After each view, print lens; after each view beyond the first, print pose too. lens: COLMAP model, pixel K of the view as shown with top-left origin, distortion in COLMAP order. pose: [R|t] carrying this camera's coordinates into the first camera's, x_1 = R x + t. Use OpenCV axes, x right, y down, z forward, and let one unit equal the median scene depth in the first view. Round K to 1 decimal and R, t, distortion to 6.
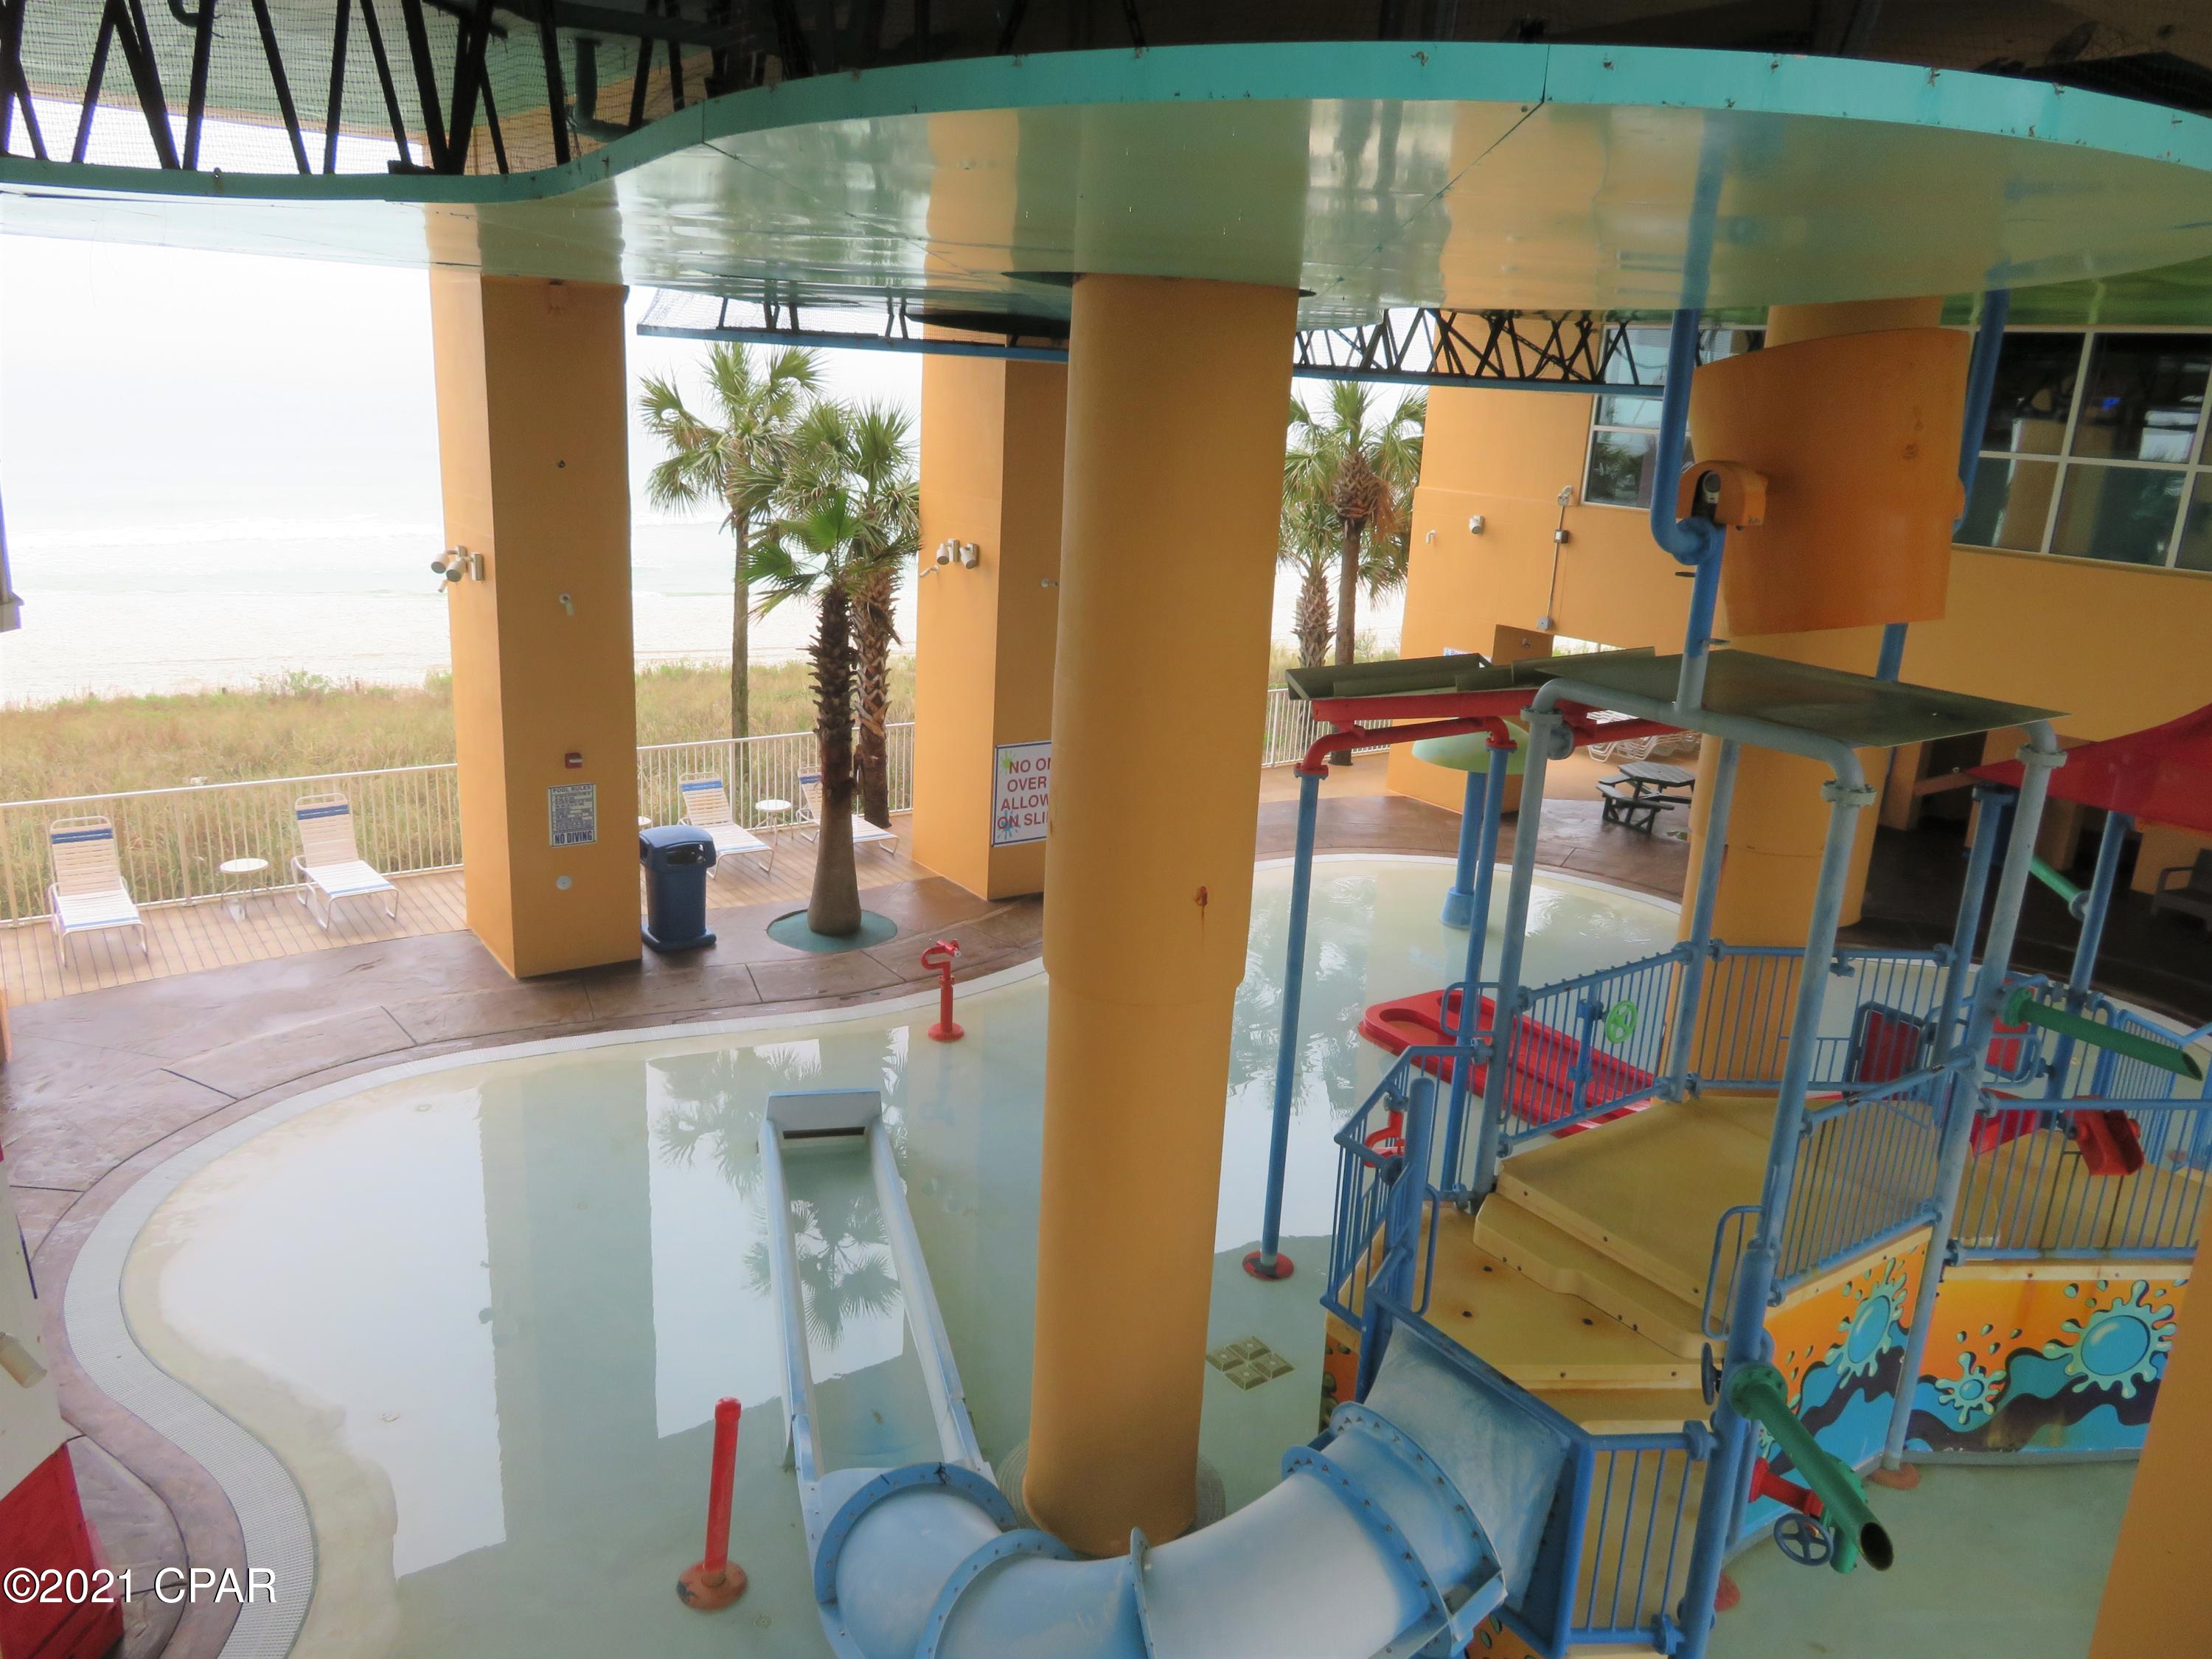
lens RADIAL K [[1611.0, 0, 1105.7], [0, 1611.0, 825.1], [0, 0, 1]] dist [-0.001258, -0.000445]
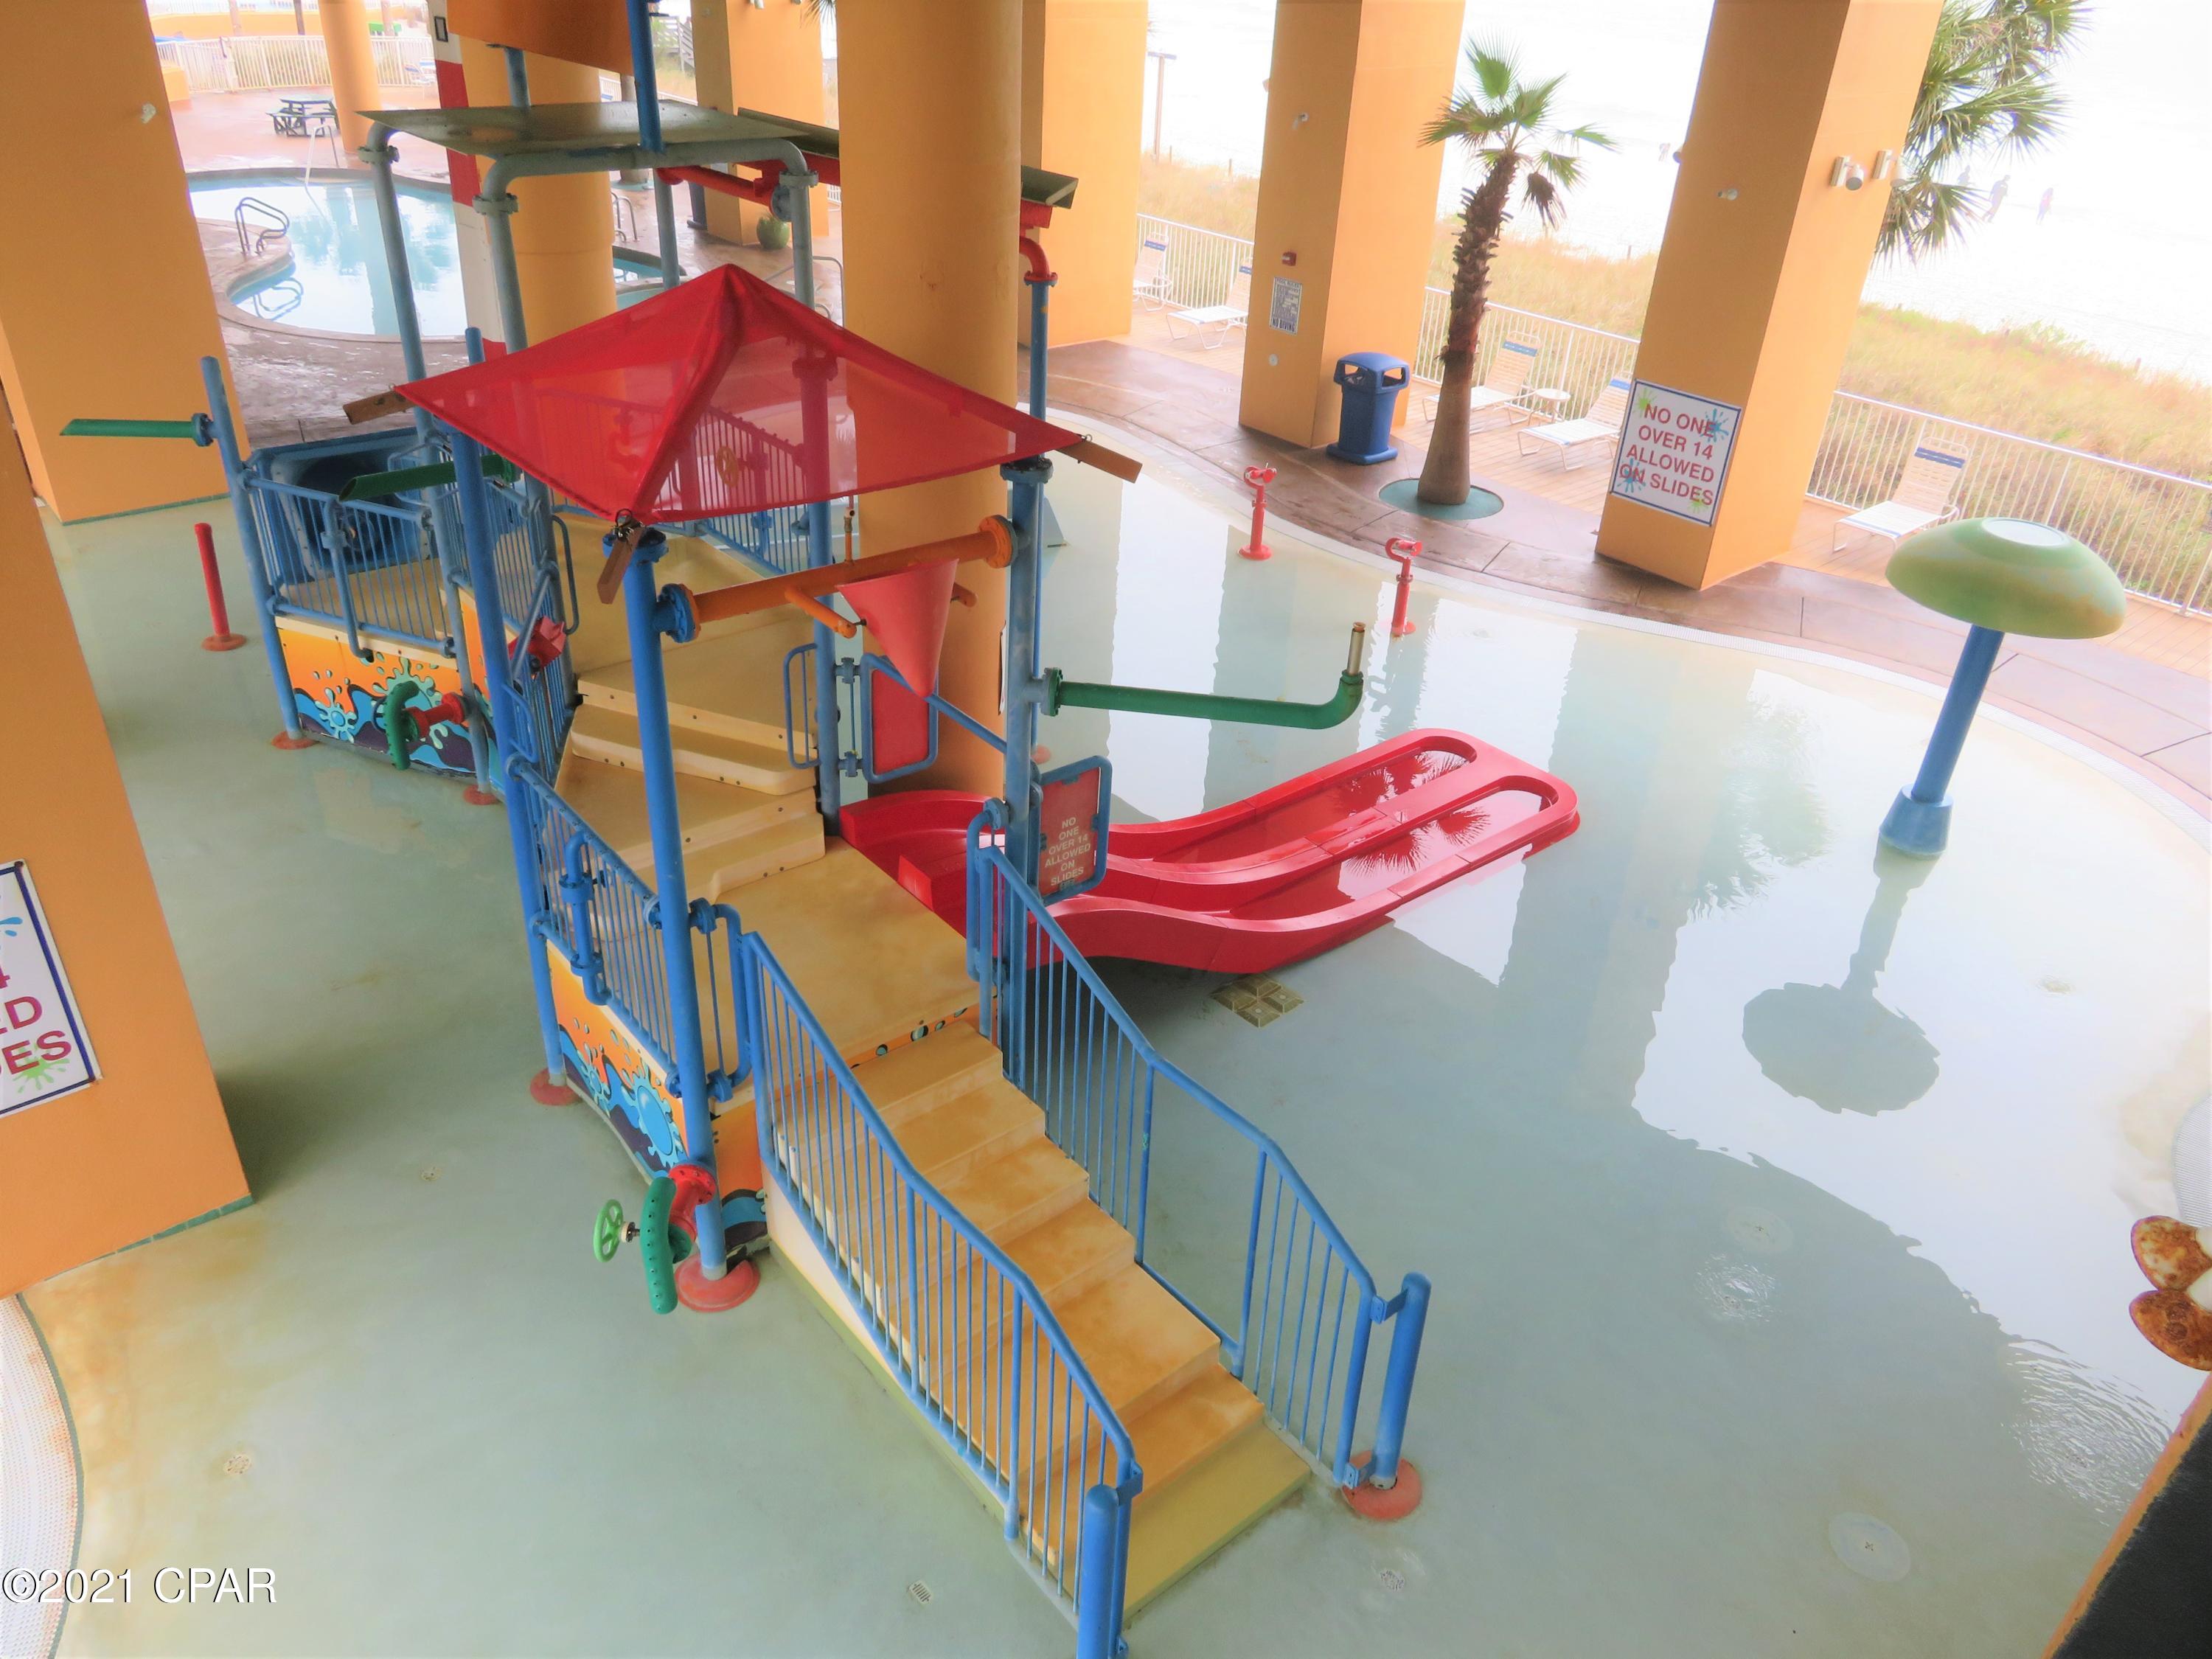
lens RADIAL K [[1611.0, 0, 1106.9], [0, 1611.0, 831.2], [0, 0, 1]] dist [-0.001258, -0.000445]
pose [[0.078266, 0.461306, -0.883782, 0.794548], [-0.310300, 0.853738, 0.418144, -0.115201], [0.947412, 0.241511, 0.209961, 0.590066]]
